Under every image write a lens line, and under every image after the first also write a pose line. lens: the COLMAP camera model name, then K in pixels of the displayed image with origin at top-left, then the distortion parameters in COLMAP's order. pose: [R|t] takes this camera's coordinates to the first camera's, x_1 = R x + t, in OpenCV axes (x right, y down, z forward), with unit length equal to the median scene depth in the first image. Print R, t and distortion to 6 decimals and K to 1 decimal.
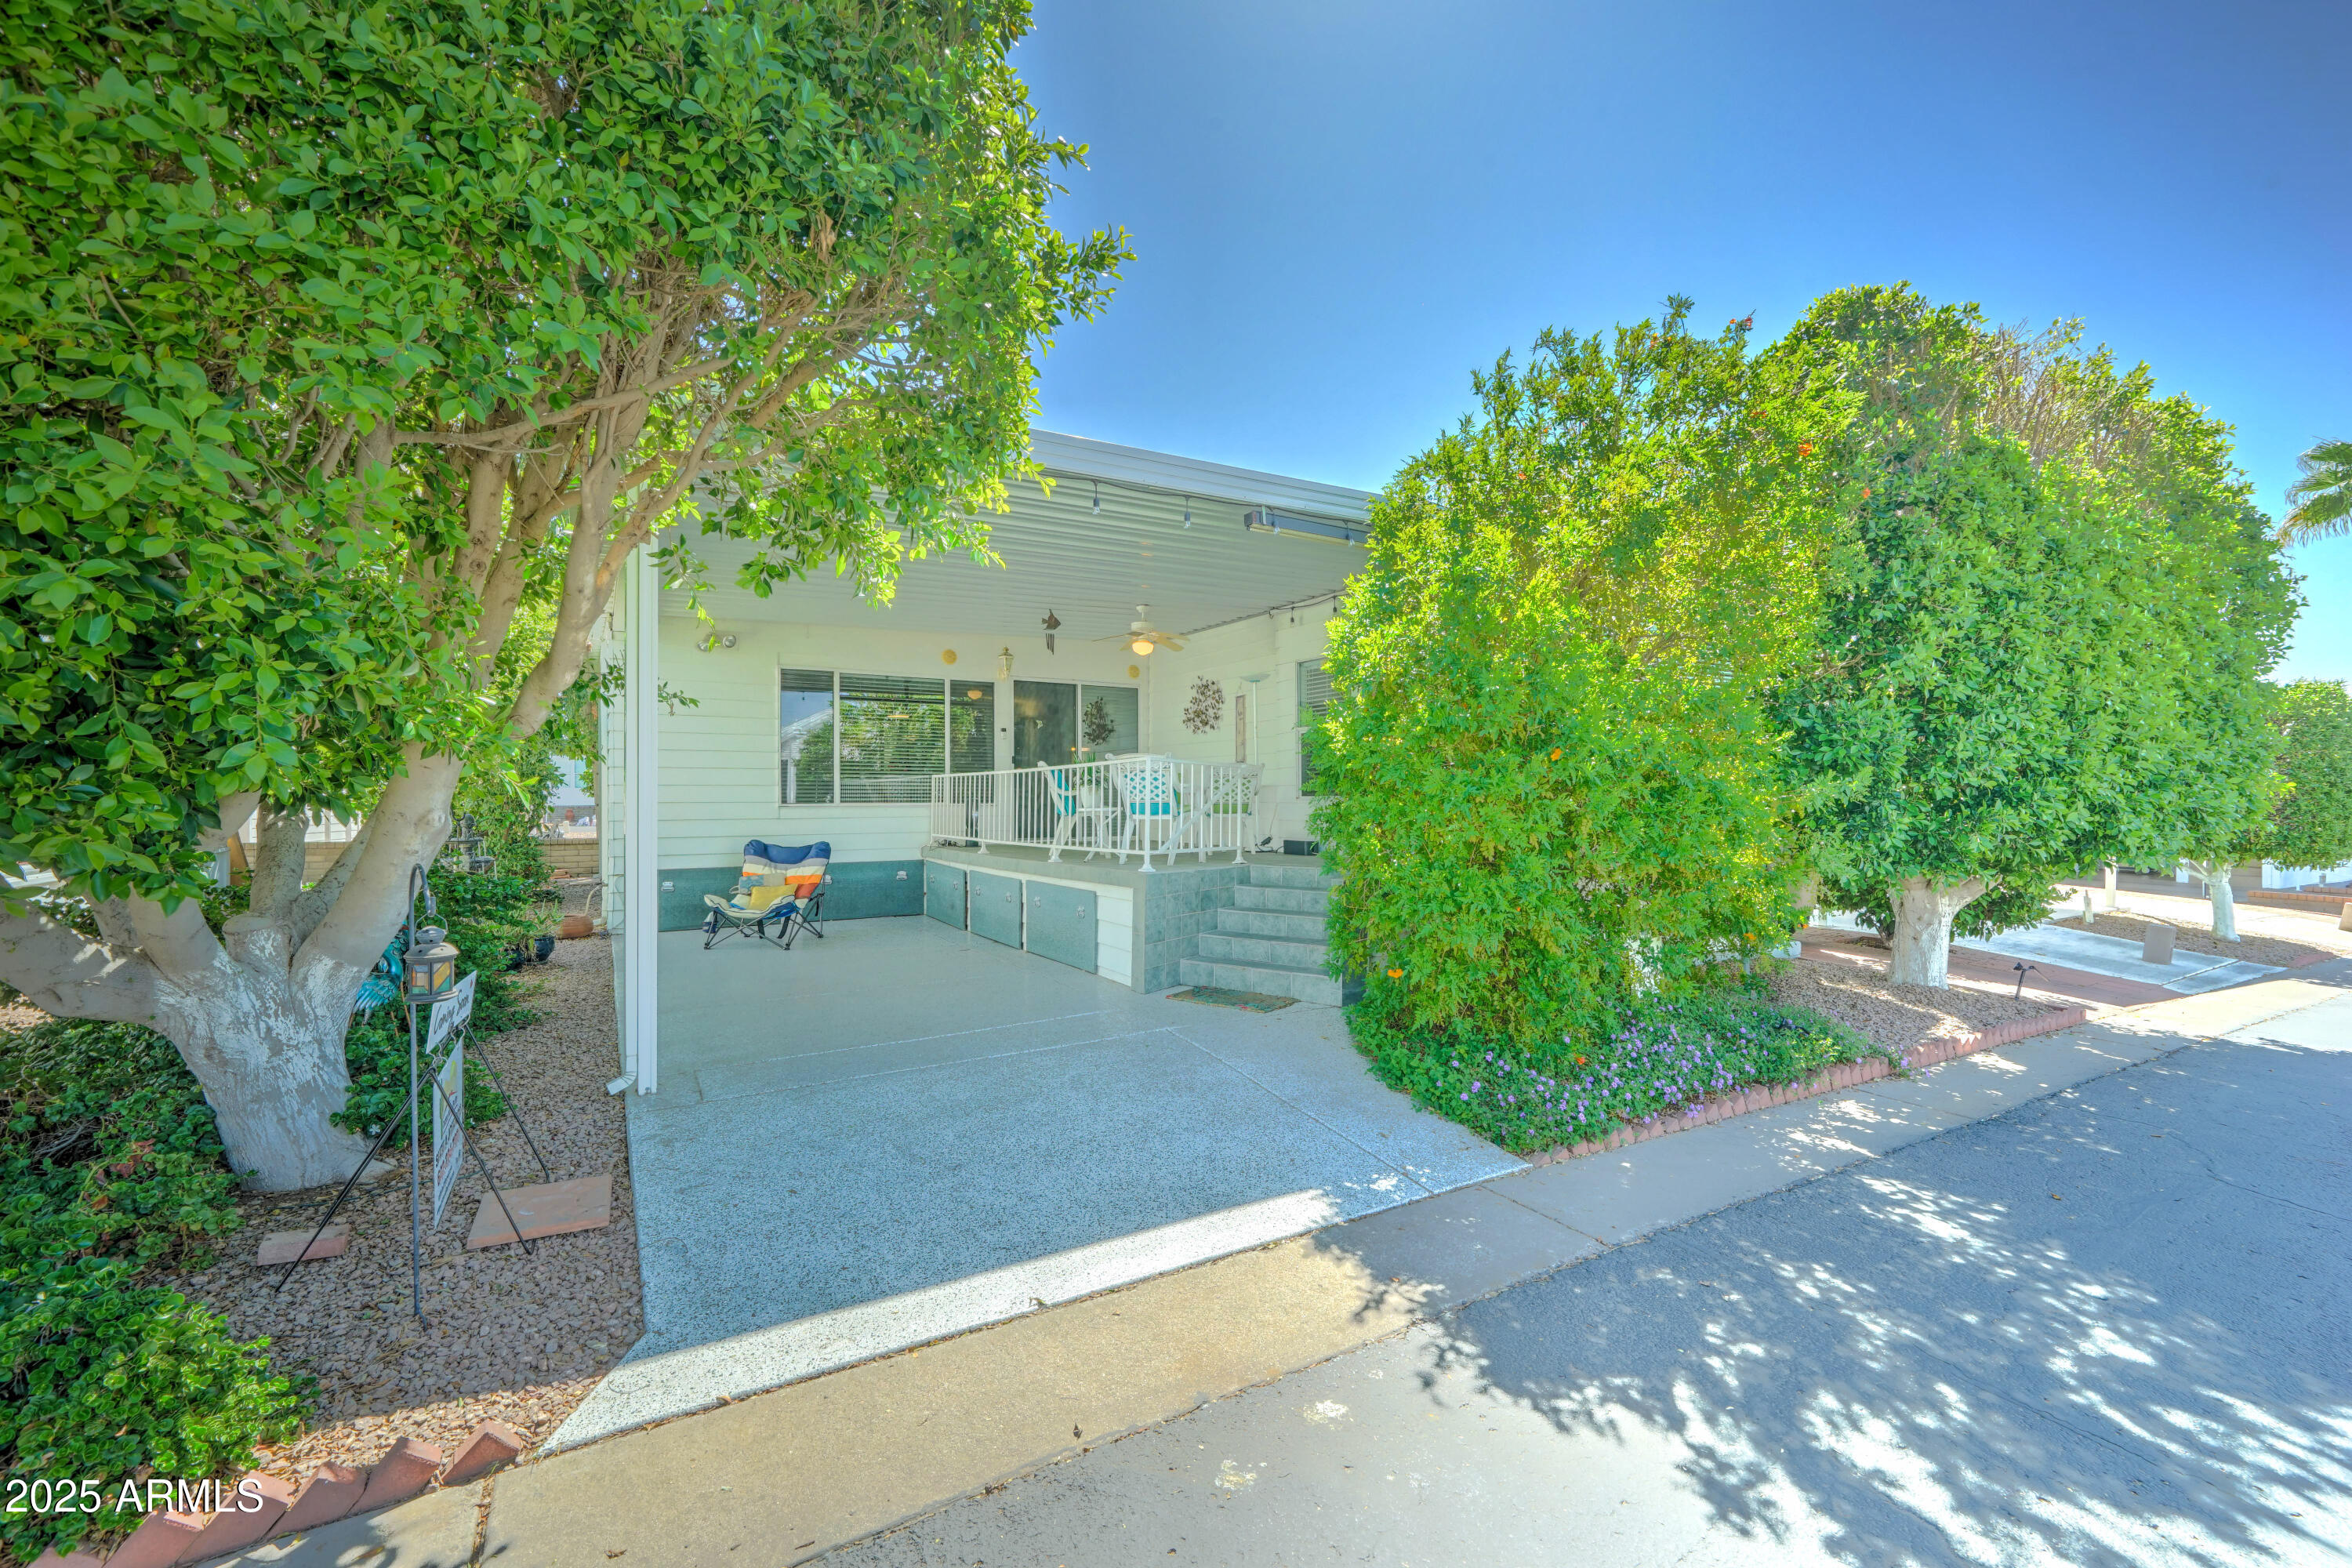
lens RADIAL K [[958.5, 0, 1176.0], [0, 958.5, 784.0], [0, 0, 1]] dist [-0.000307, -0.000297]
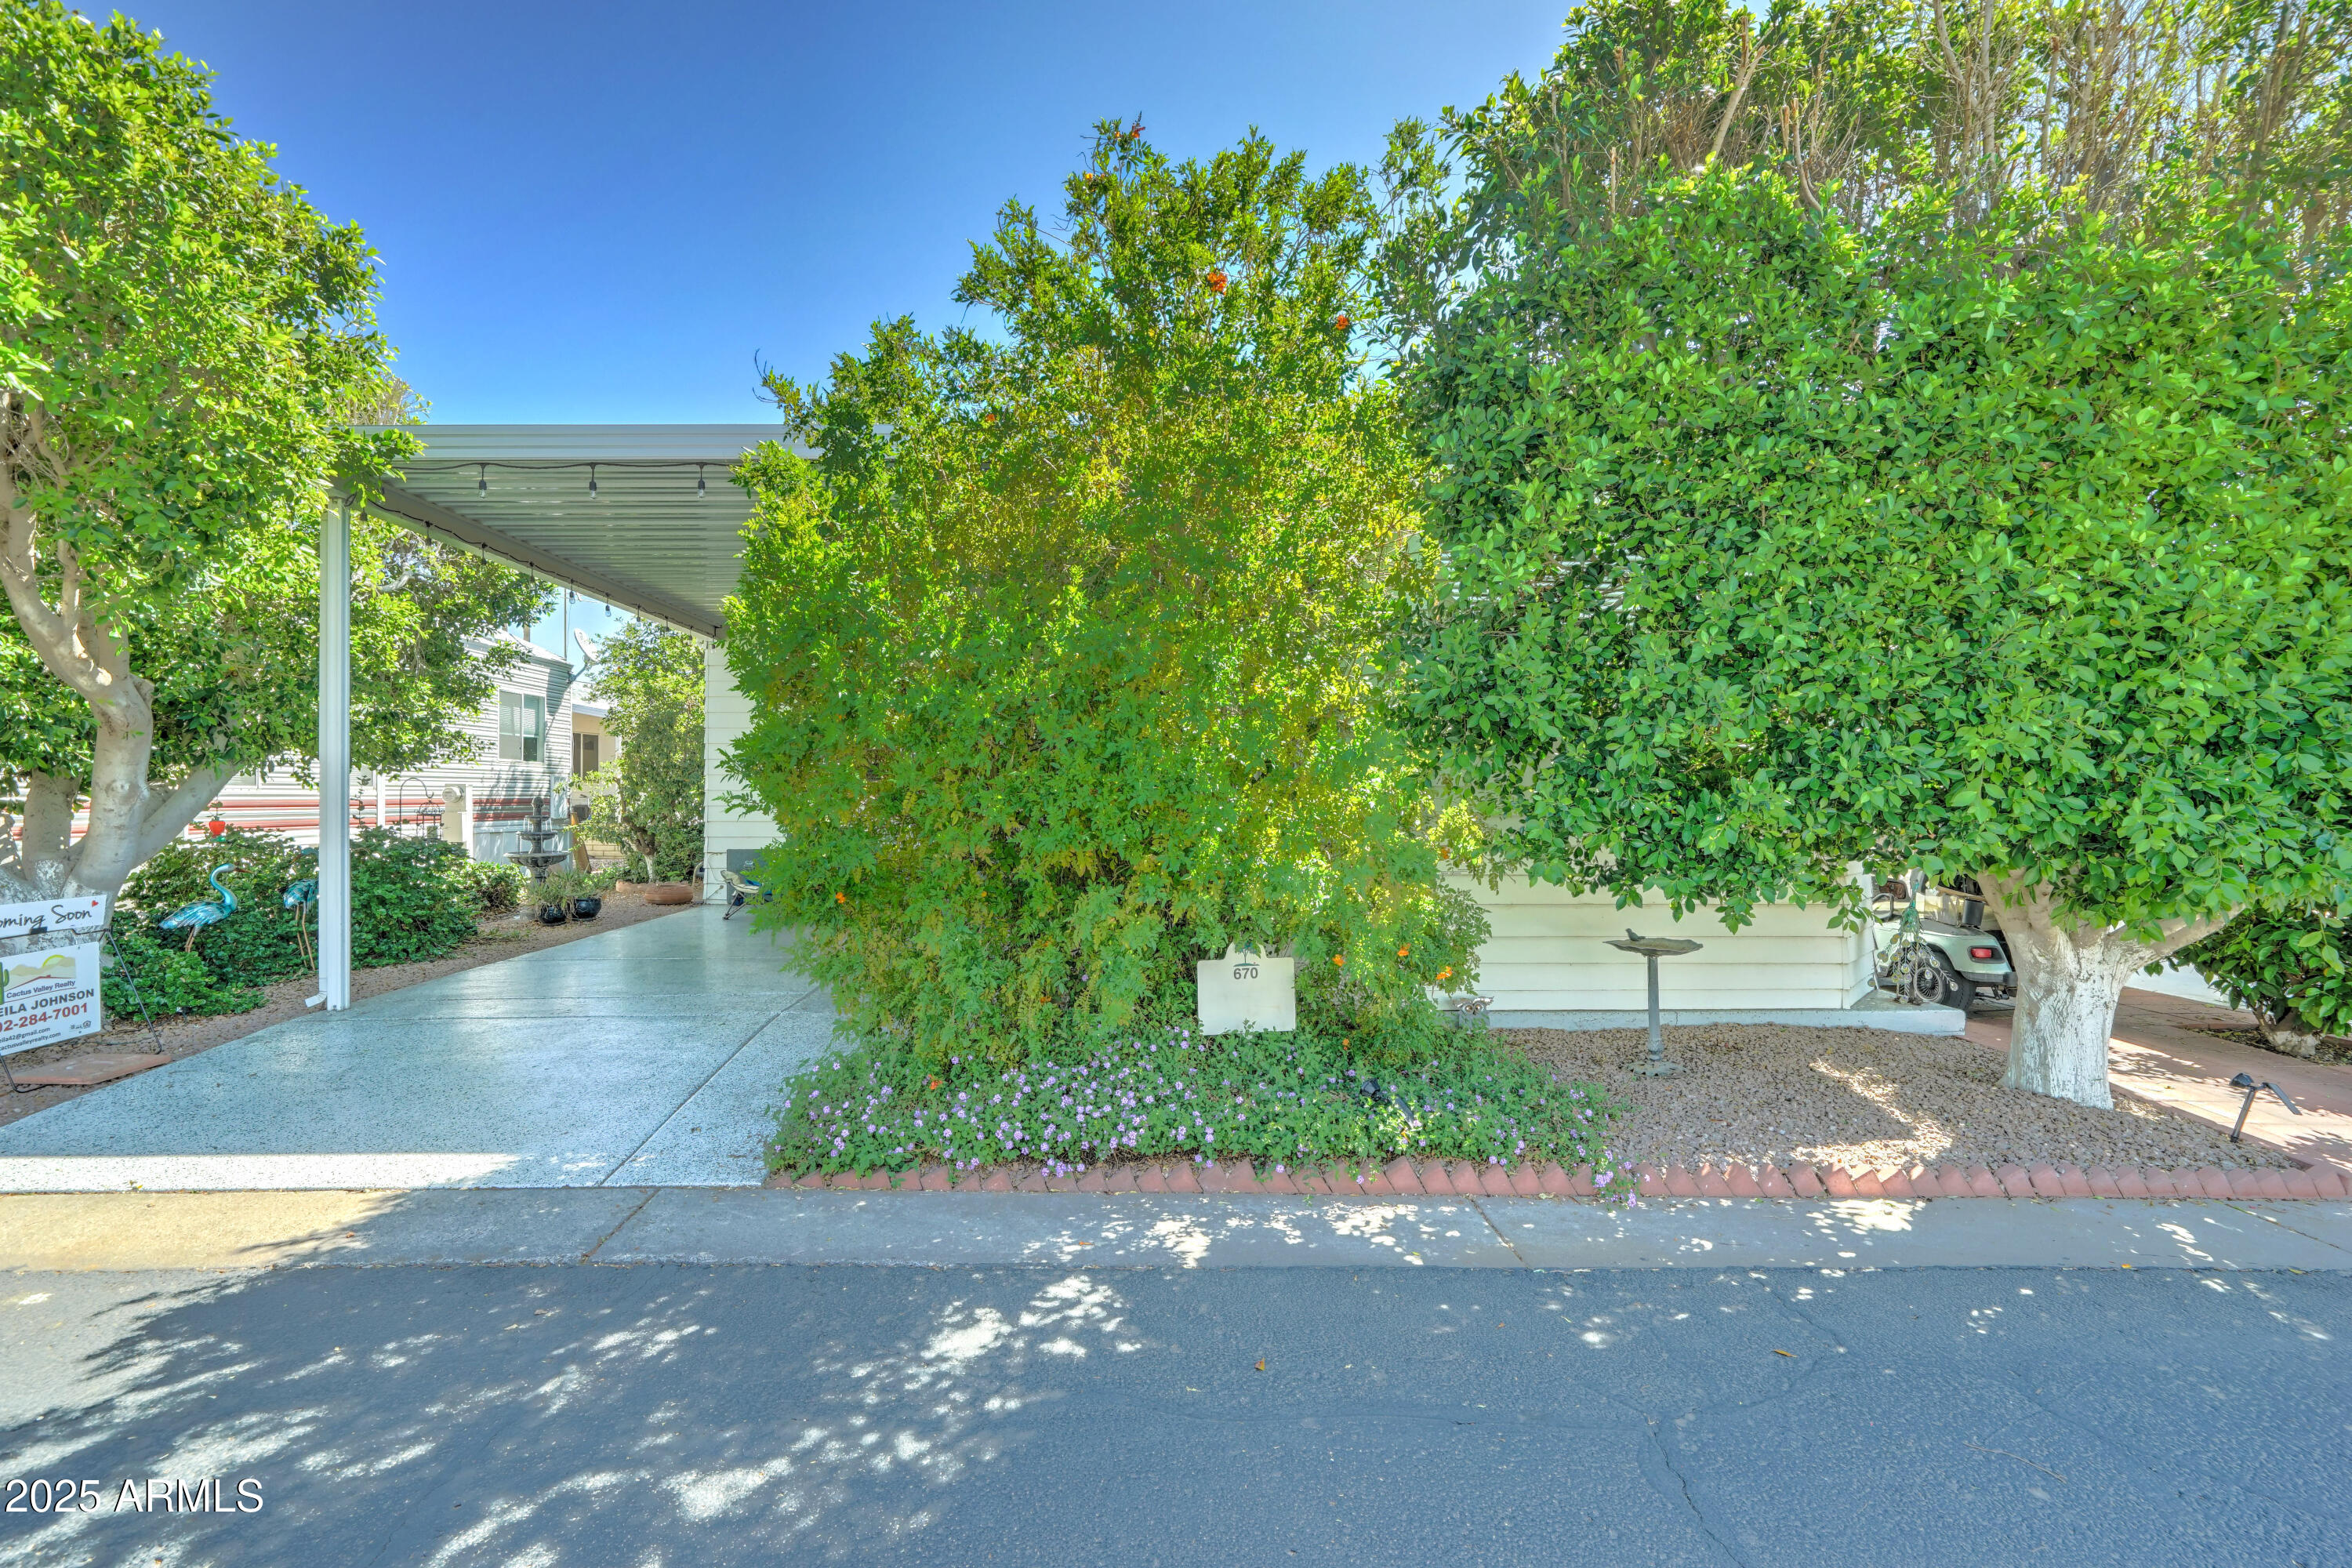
lens RADIAL K [[998.0, 0, 1200.8], [0, 998.0, 781.3], [0, 0, 1]] dist [0.001587, 0.000813]
pose [[0.894653, 0.004603, -0.446738, 1.454259], [-0.005637, 0.999984, -0.000985, -0.000314], [0.446726, 0.003399, 0.894664, 0.374899]]
